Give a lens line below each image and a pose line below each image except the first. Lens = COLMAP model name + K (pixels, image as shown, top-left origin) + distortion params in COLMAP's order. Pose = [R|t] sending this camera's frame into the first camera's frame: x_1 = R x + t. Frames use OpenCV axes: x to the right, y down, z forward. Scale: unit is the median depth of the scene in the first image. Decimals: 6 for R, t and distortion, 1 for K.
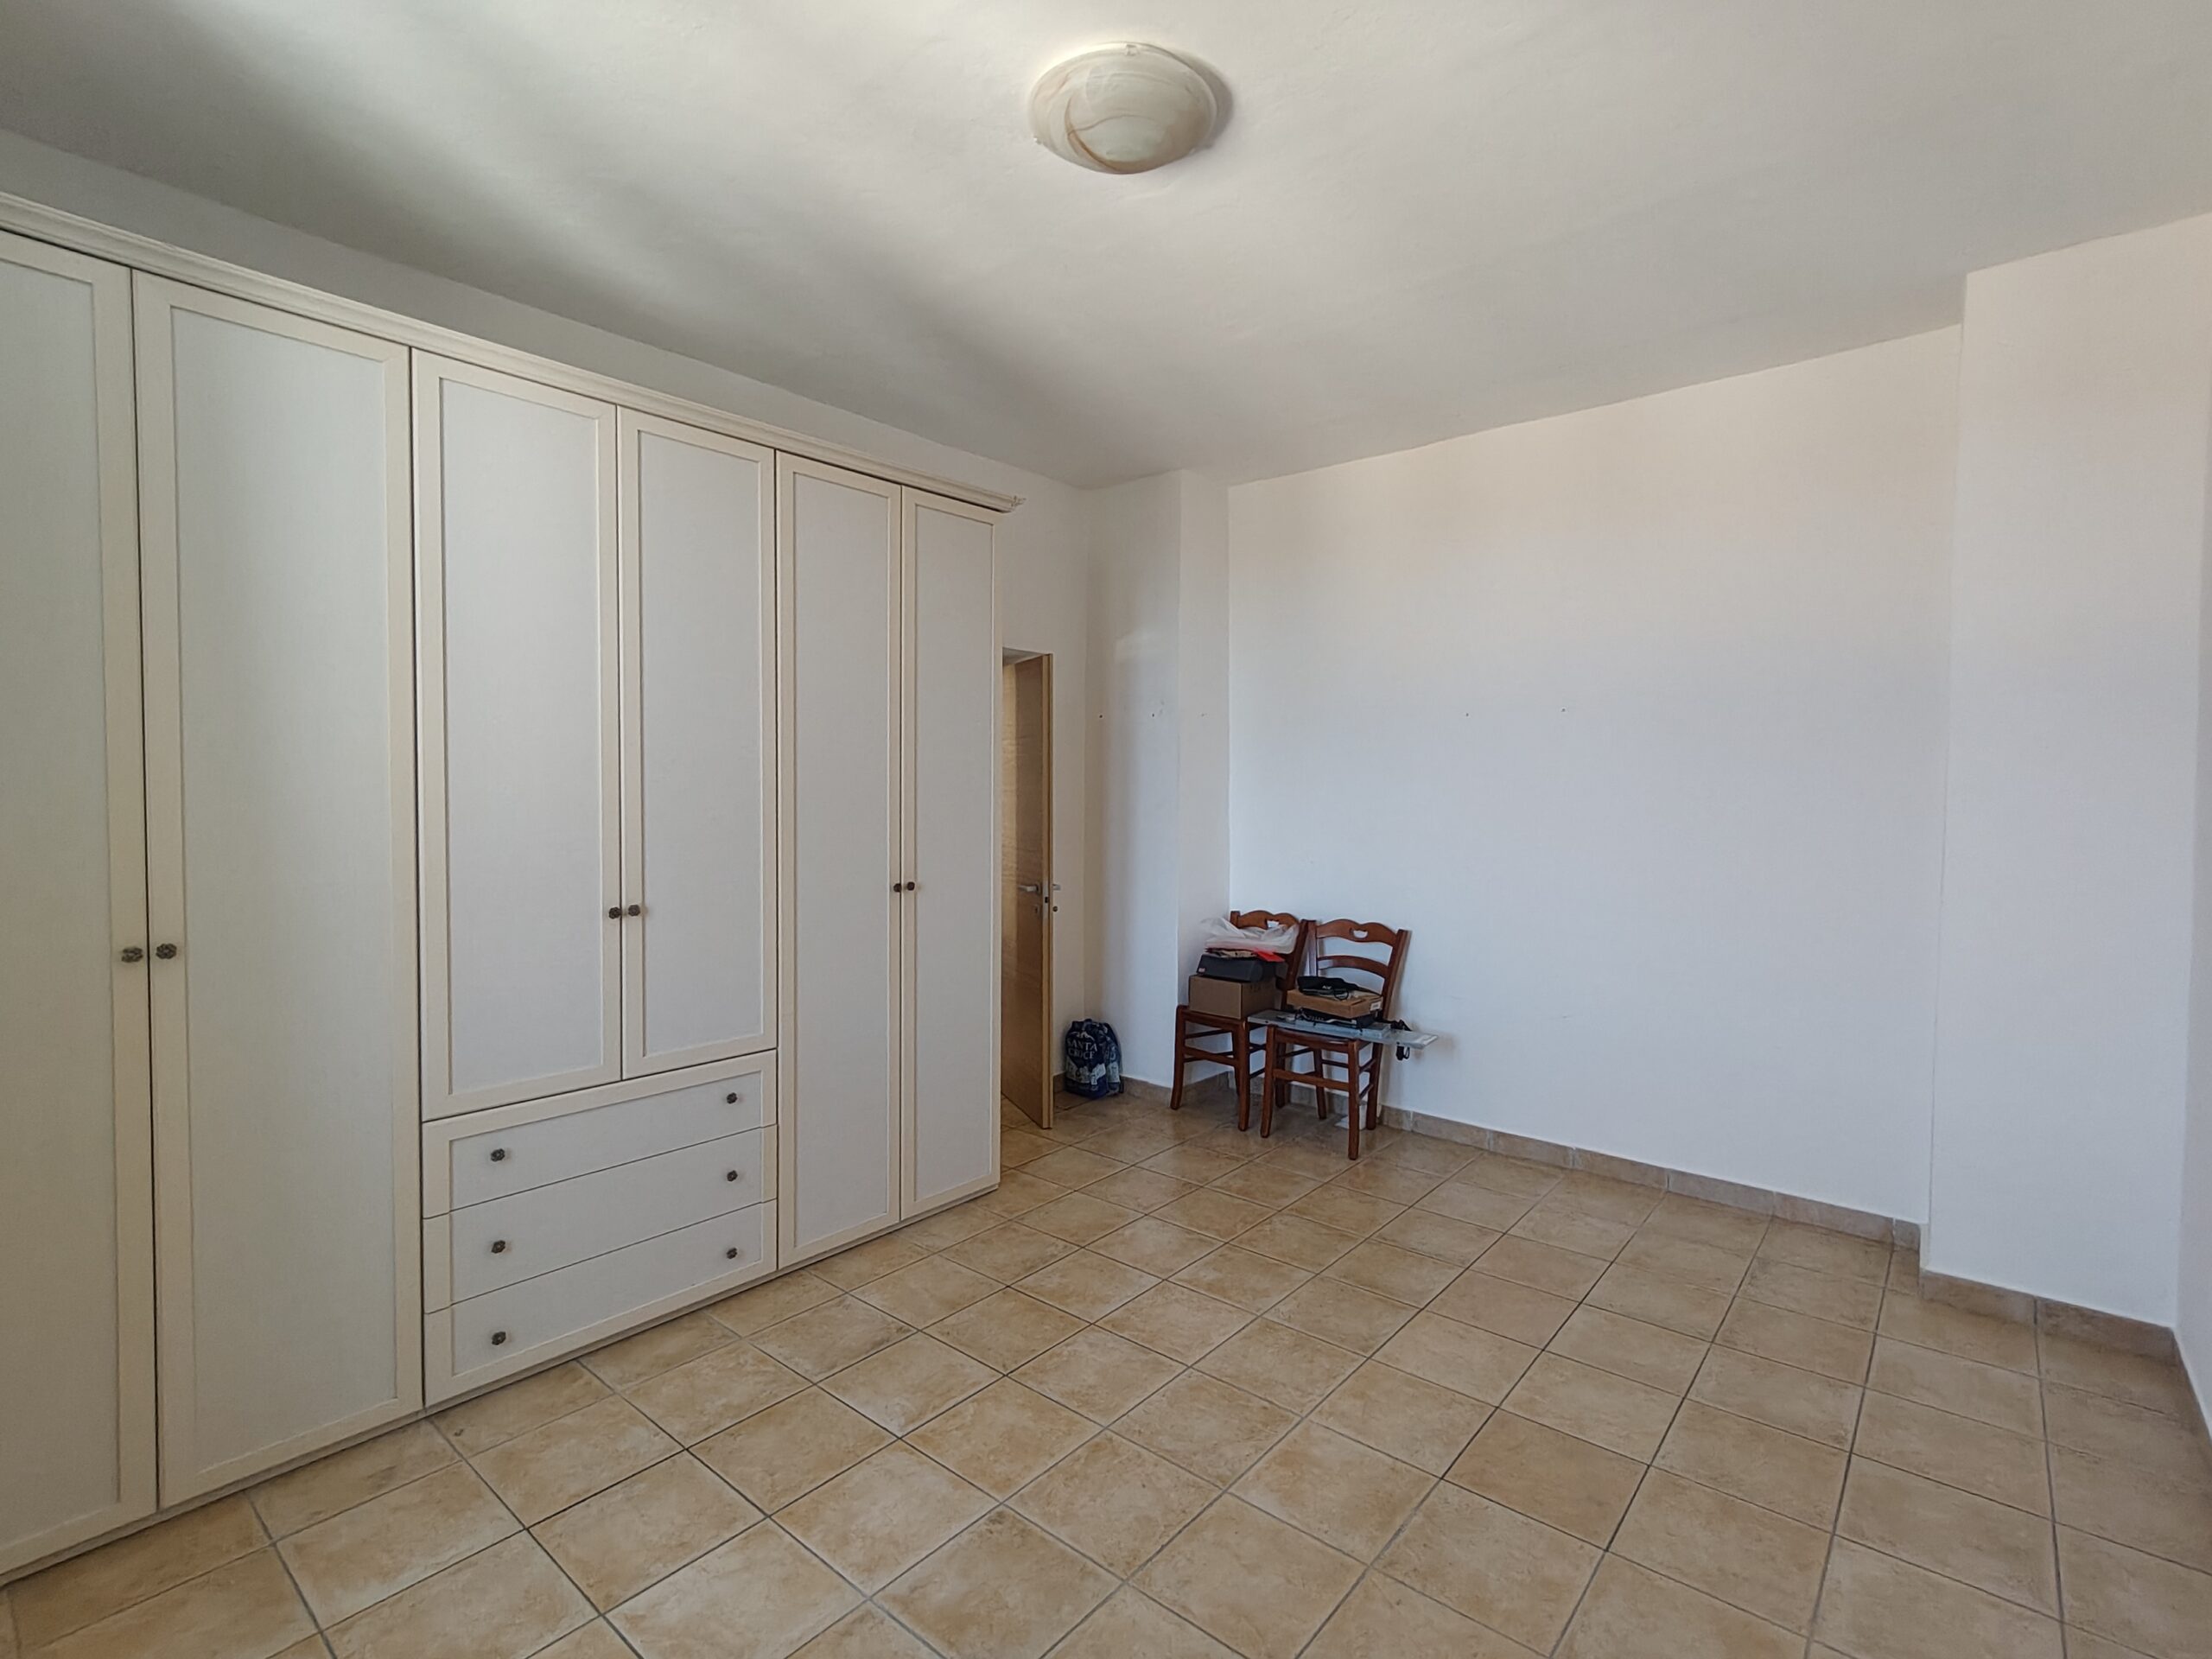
lens RADIAL K [[1045.0, 0, 1117.0], [0, 1045.0, 823.9], [0, 0, 1]] dist [0.012730, -0.004259]
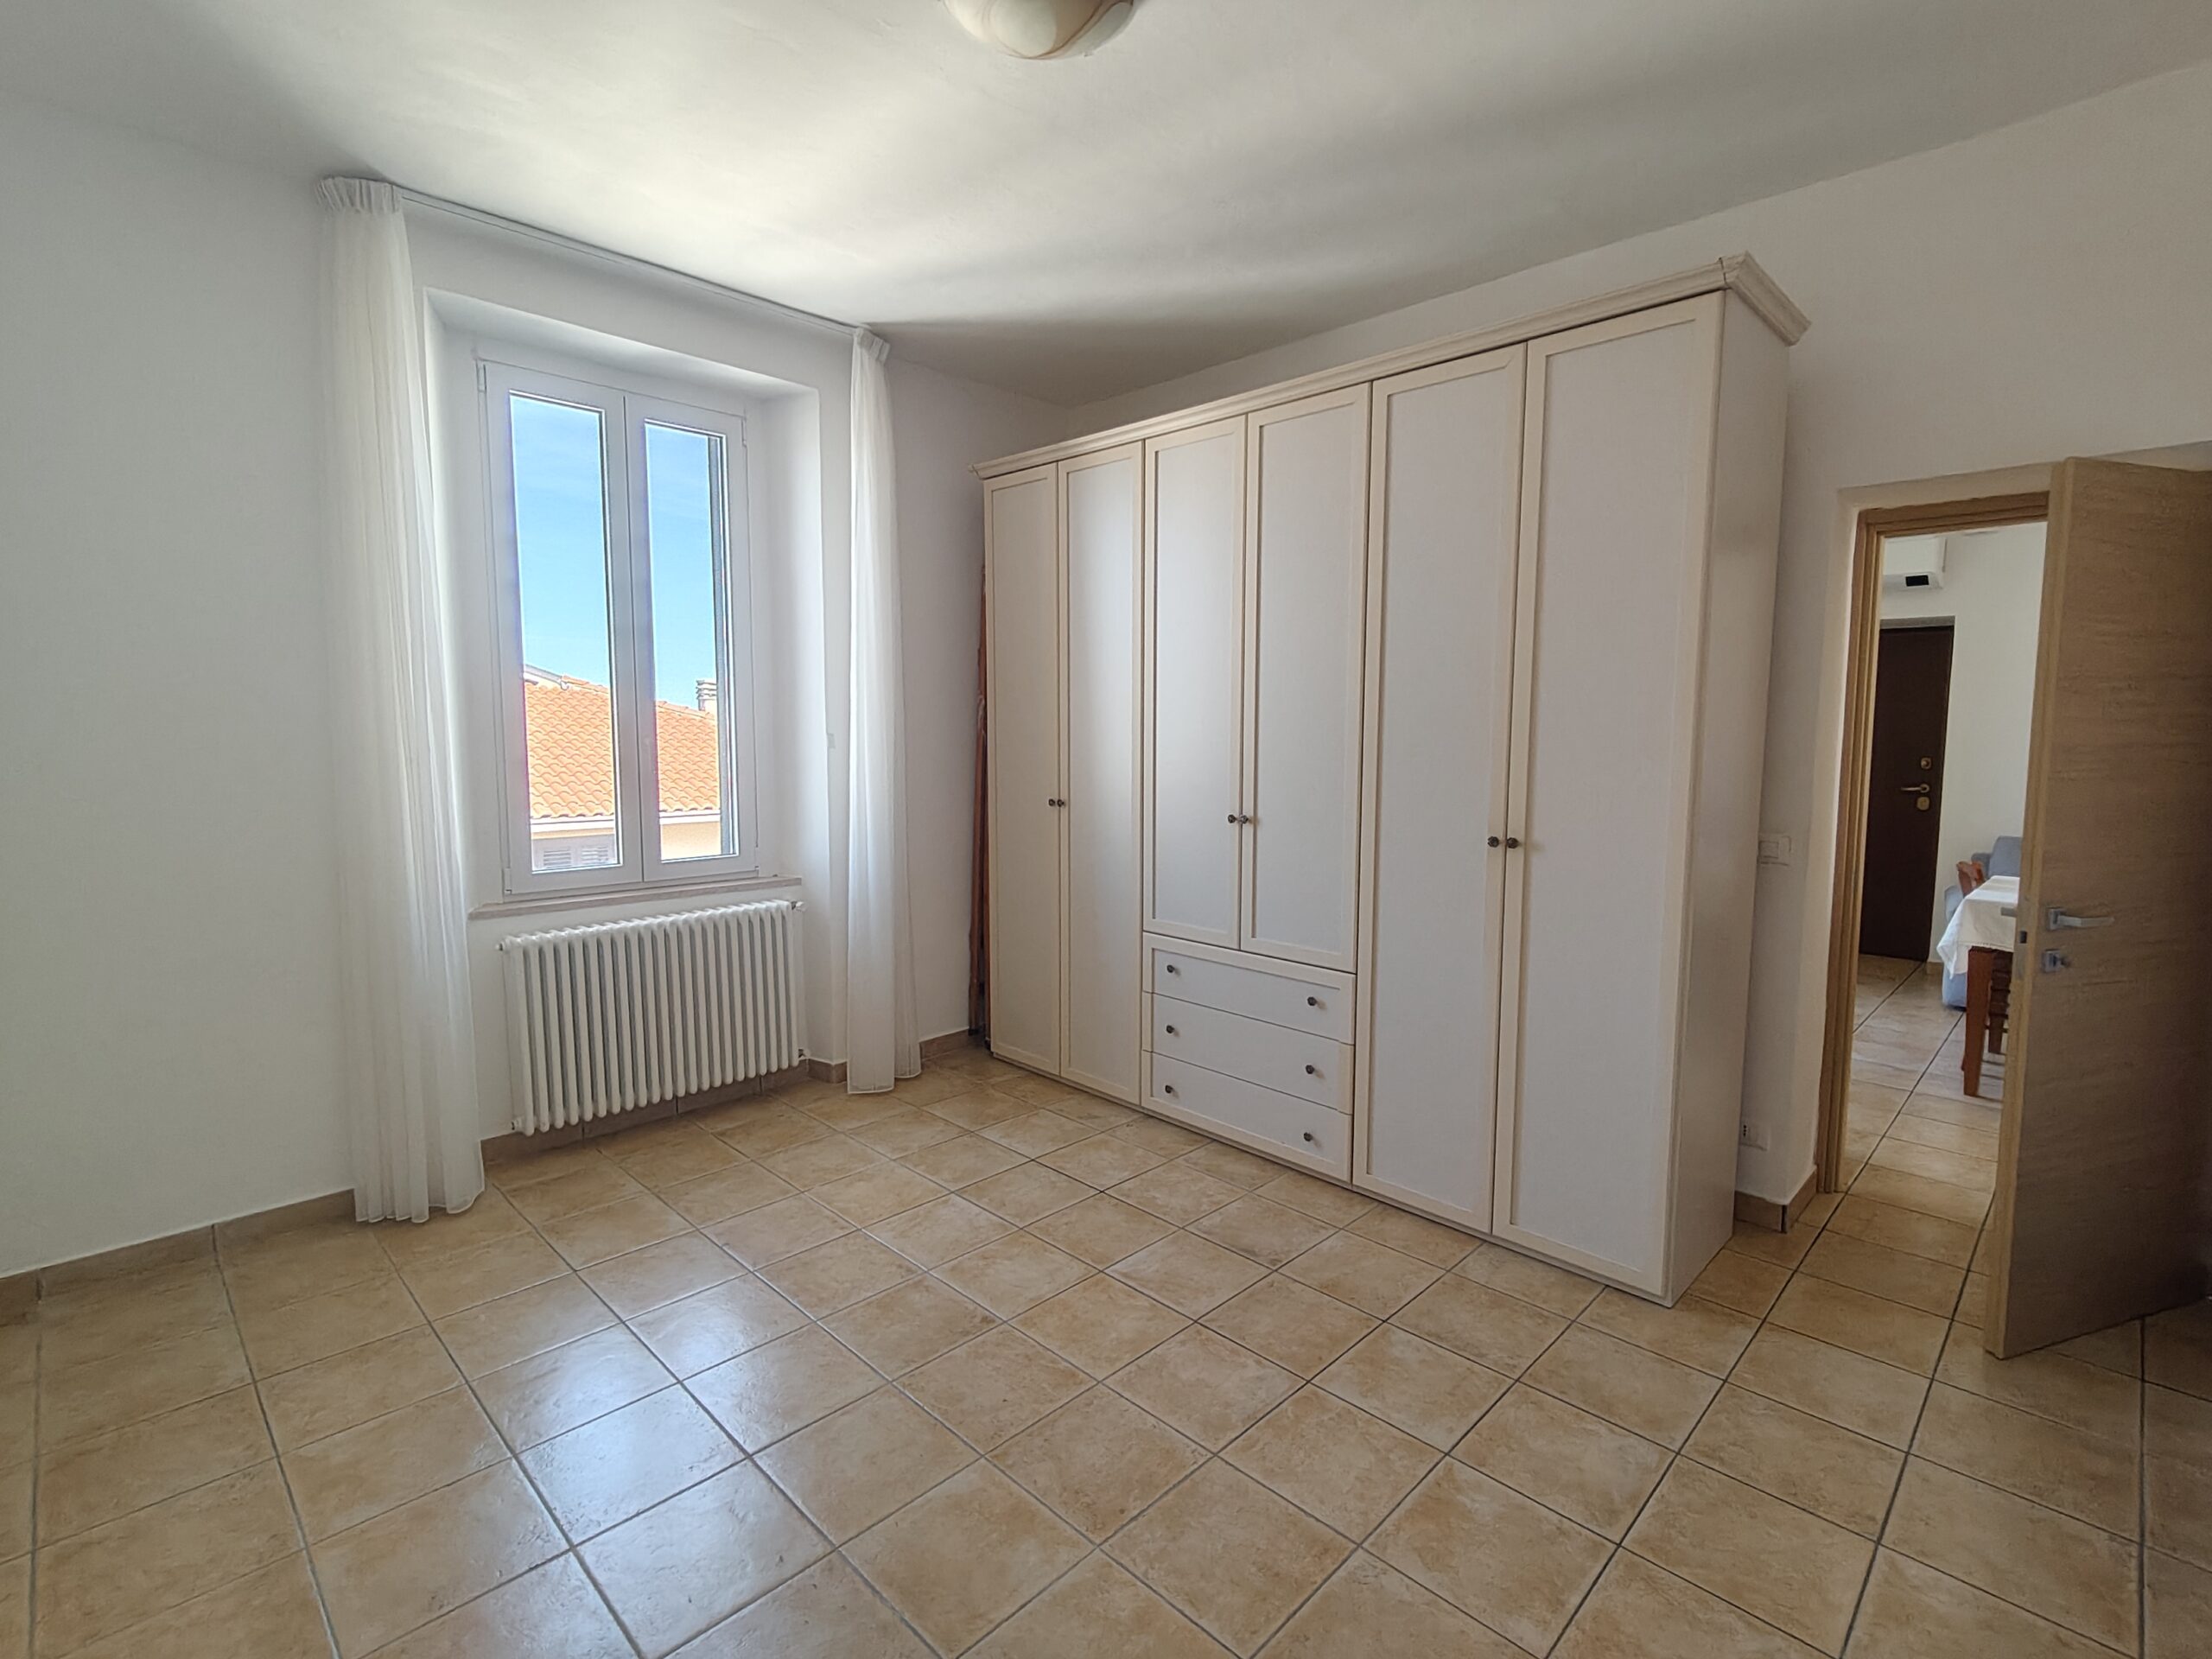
lens RADIAL K [[1045.0, 0, 1119.2], [0, 1045.0, 826.1], [0, 0, 1]] dist [0.012730, -0.004259]
pose [[-0.079253, 0.095868, -0.992234, 0.800604], [-0.040945, 0.994212, 0.099330, -0.028245], [0.996013, 0.048499, -0.074869, 0.947411]]
